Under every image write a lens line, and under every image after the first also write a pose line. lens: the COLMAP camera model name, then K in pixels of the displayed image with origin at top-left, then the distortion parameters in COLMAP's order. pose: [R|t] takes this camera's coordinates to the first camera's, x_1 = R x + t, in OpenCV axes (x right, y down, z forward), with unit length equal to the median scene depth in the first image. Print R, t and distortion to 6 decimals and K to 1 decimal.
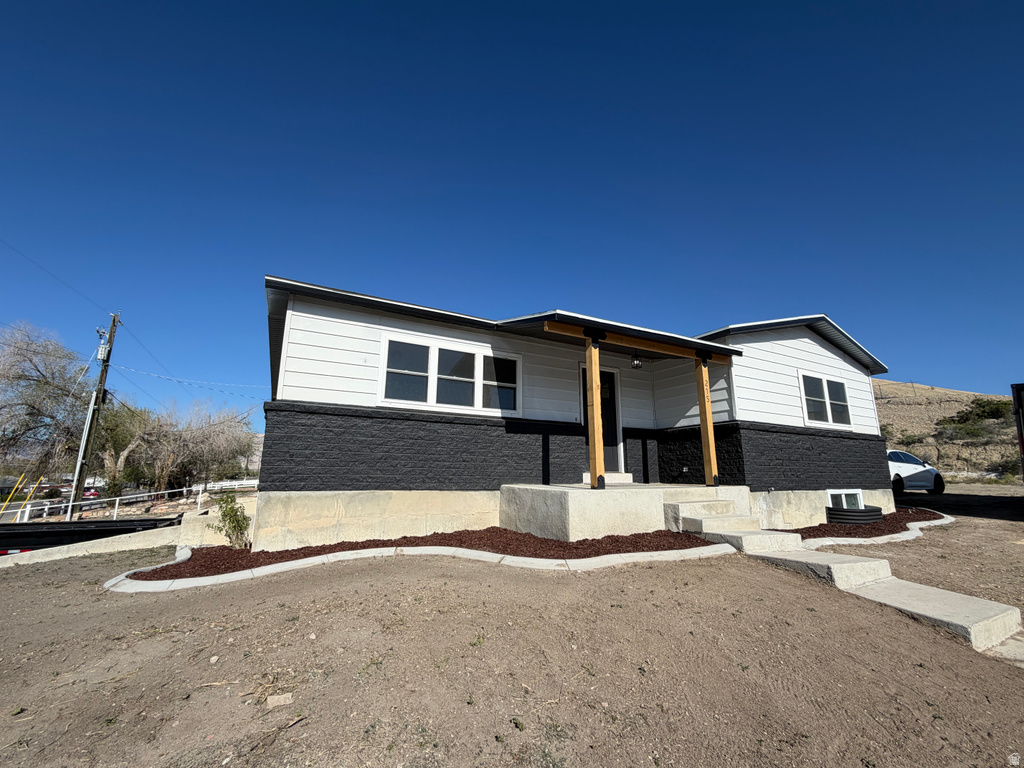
lens RADIAL K [[413.7, 0, 513.9], [0, 413.7, 379.6], [0, 0, 1]] dist [-0.001931, 0.000045]
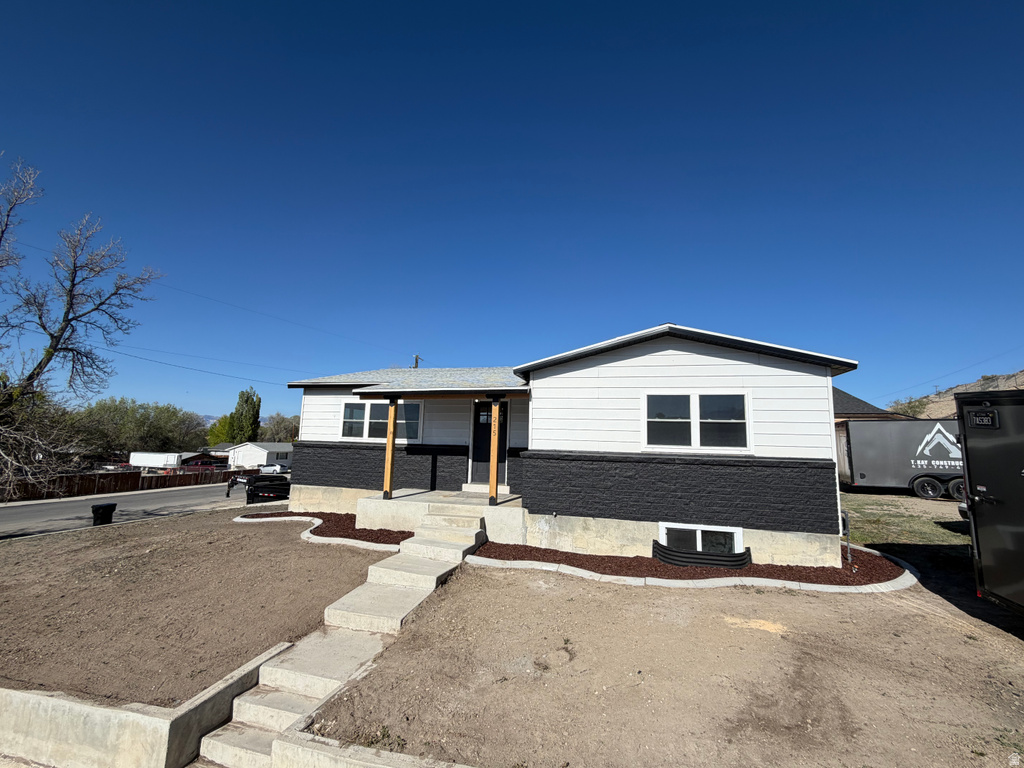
lens RADIAL K [[413.7, 0, 513.9], [0, 413.7, 379.6], [0, 0, 1]] dist [-0.001931, 0.000045]
pose [[0.742091, -0.086631, -0.664677, 1.273127], [0.130048, 0.991379, 0.015983, -0.115353], [0.657562, -0.098300, 0.746960, 0.144078]]
